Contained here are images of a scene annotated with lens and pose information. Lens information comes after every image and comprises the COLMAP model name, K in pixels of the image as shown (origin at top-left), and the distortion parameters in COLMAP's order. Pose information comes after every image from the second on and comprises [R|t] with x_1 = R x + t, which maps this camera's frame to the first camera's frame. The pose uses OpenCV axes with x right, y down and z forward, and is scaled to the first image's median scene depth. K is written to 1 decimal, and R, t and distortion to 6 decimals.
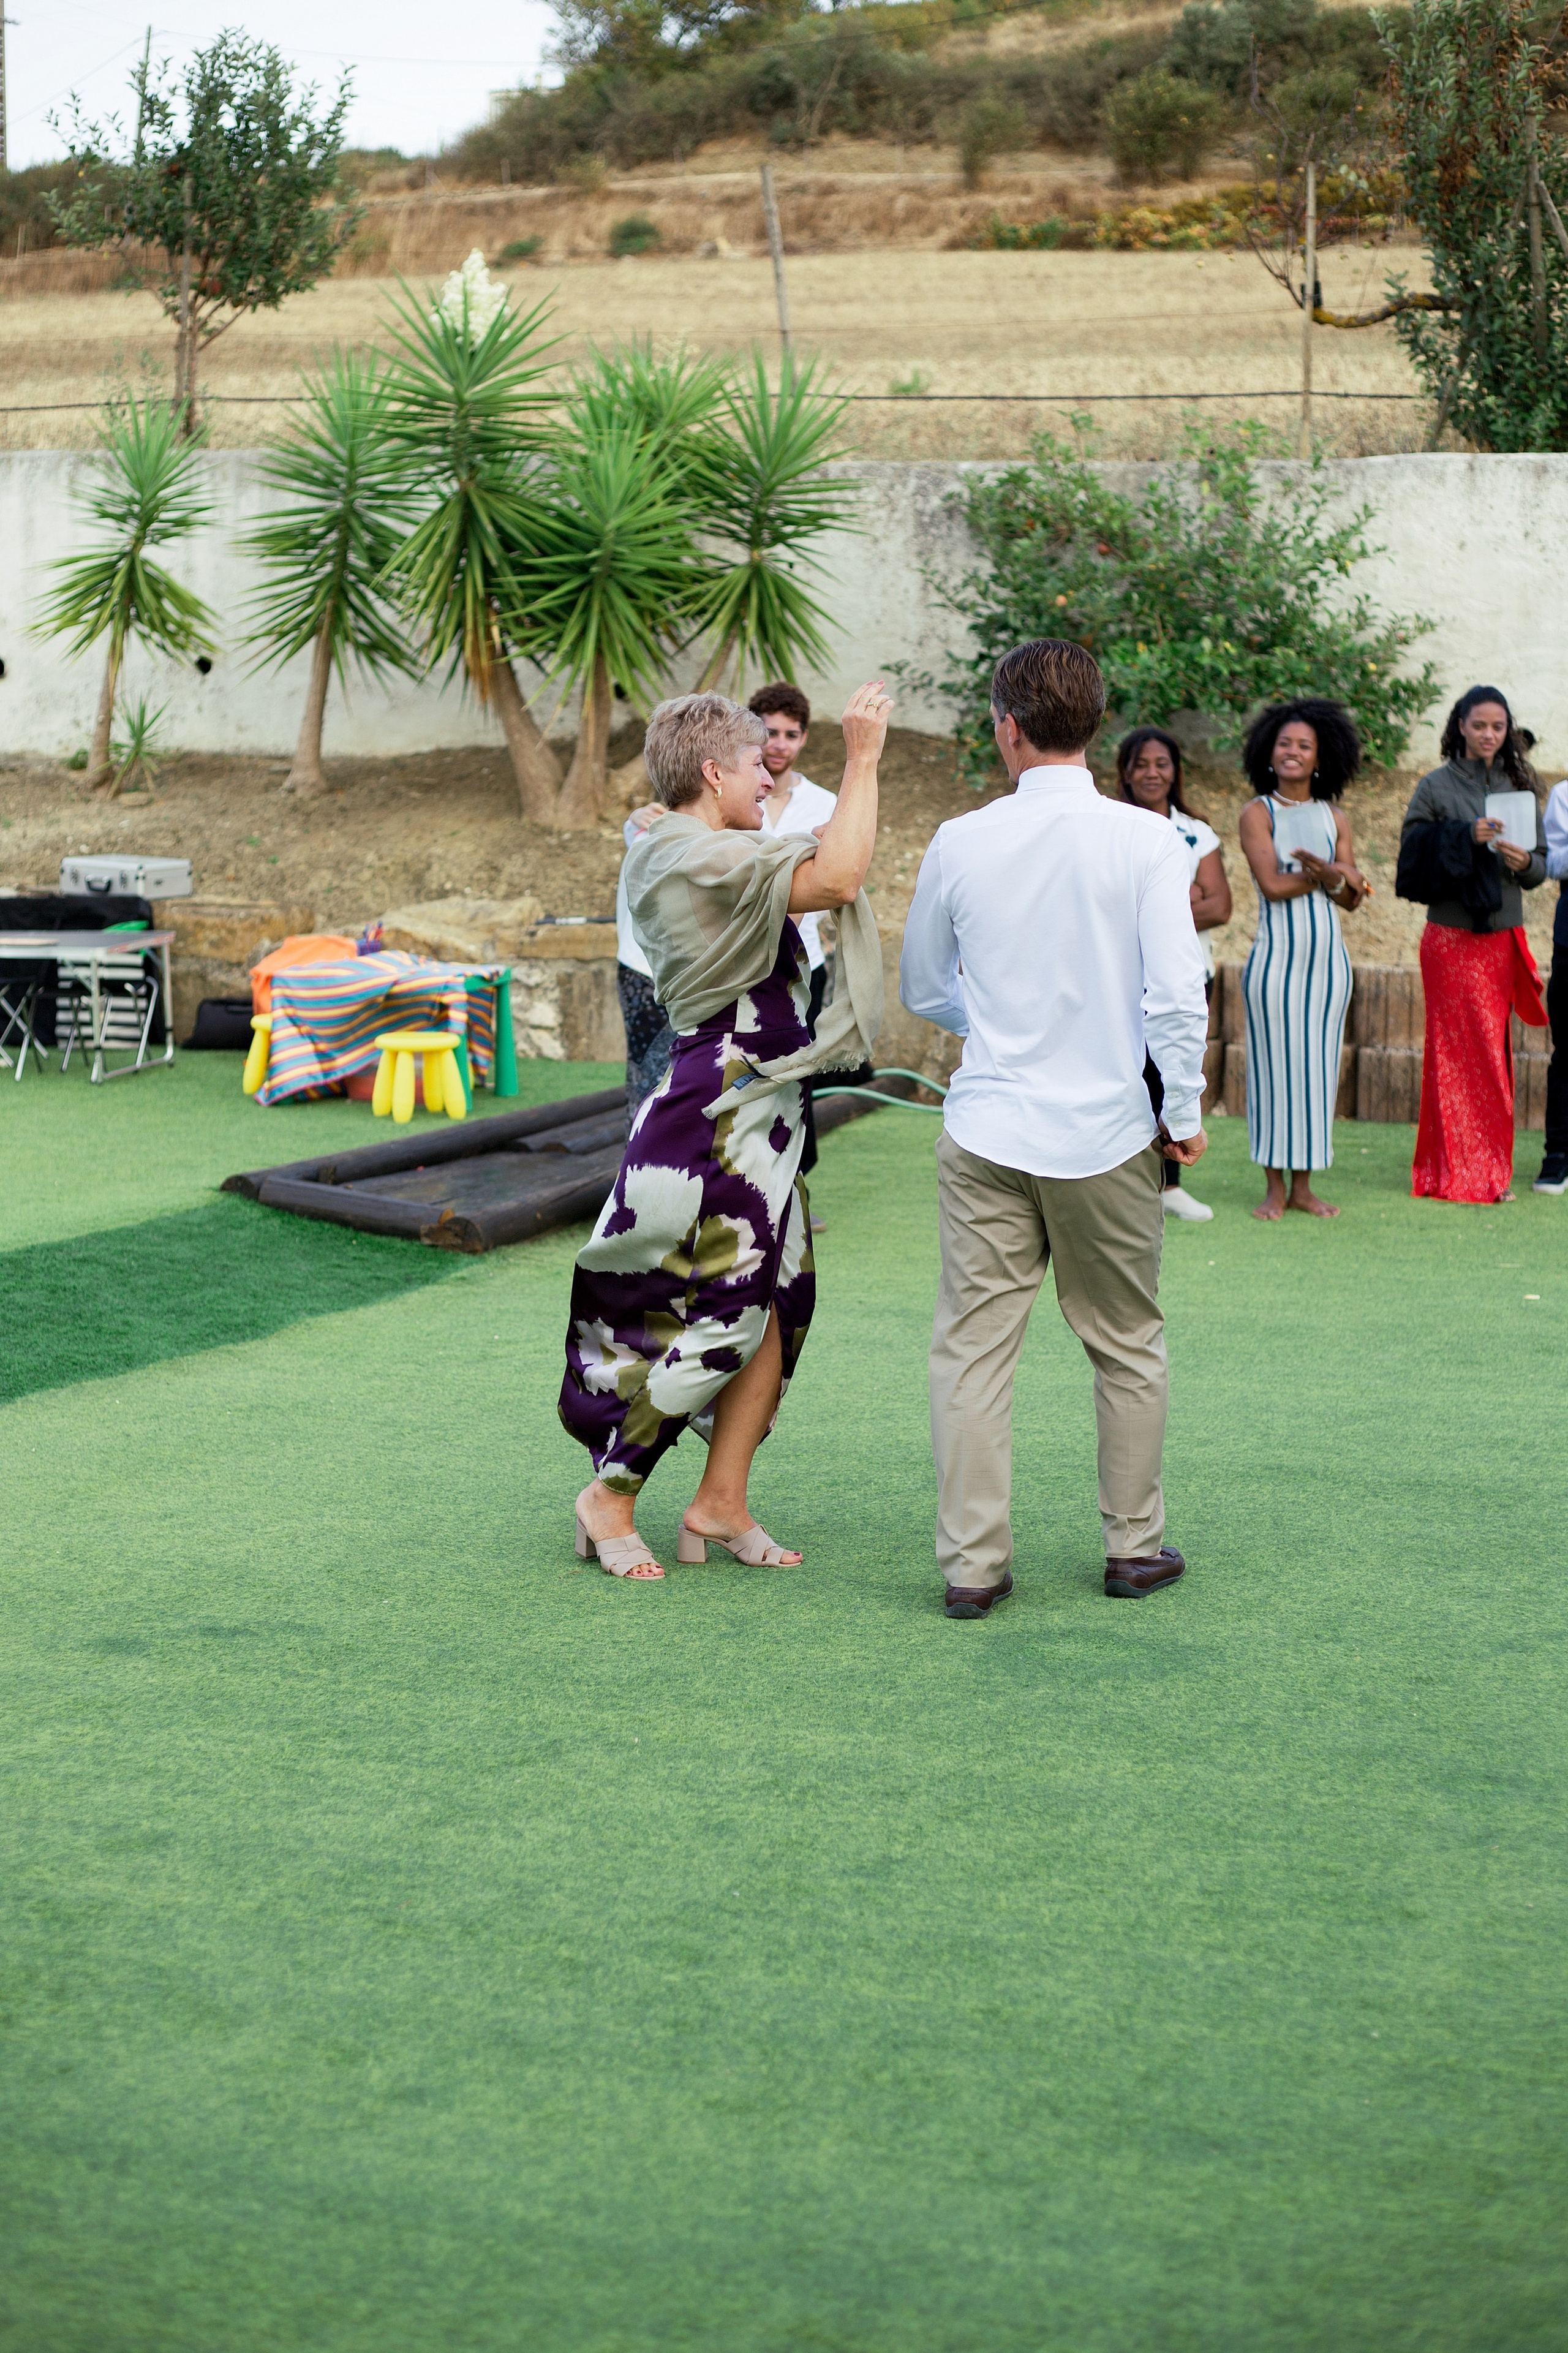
lens RADIAL K [[3615.2, 0, 780.5], [0, 3615.2, 1110.8], [0, 0, 1]] dist [-0.090358, -0.070933]
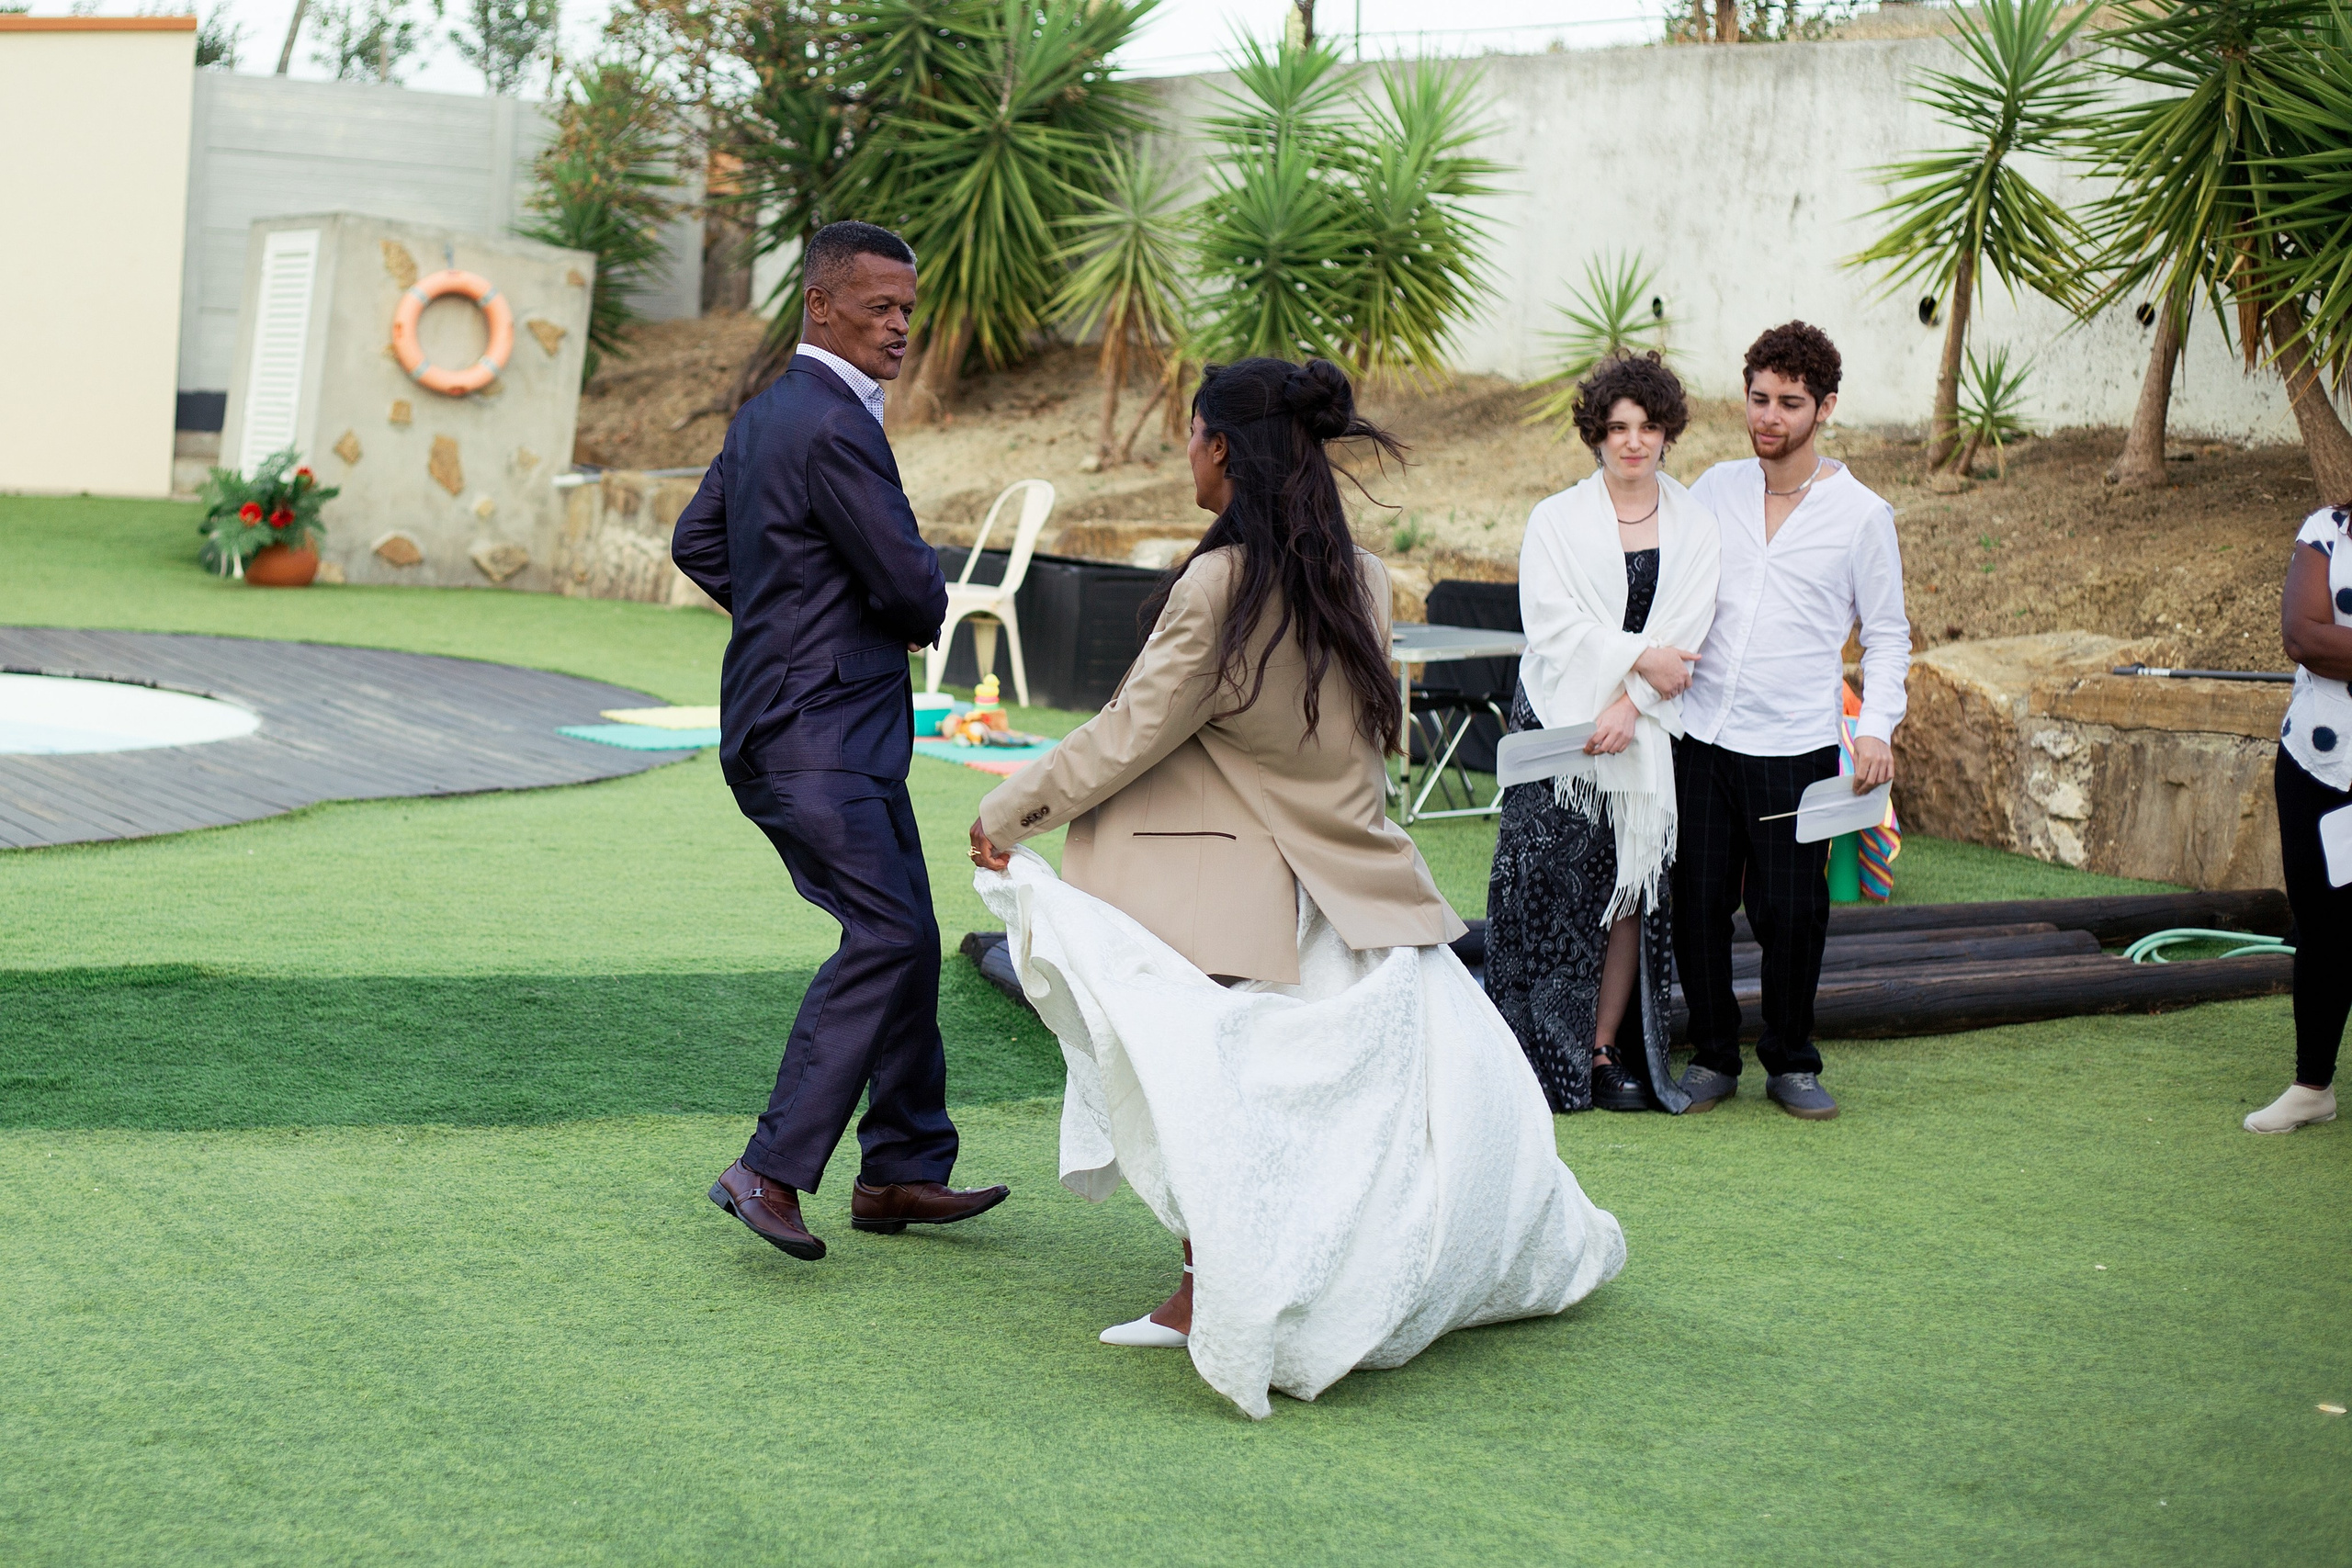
lens RADIAL K [[4196.9, 0, 952.2], [0, 4196.9, 779.7], [0, 0, 1]] dist [-0.067106, -0.042819]
pose [[0.739213, 0.095791, -0.666625, 0.279277], [-0.110654, 0.993656, 0.020082, -0.020392], [0.664319, 0.058920, 0.745123, 0.225248]]
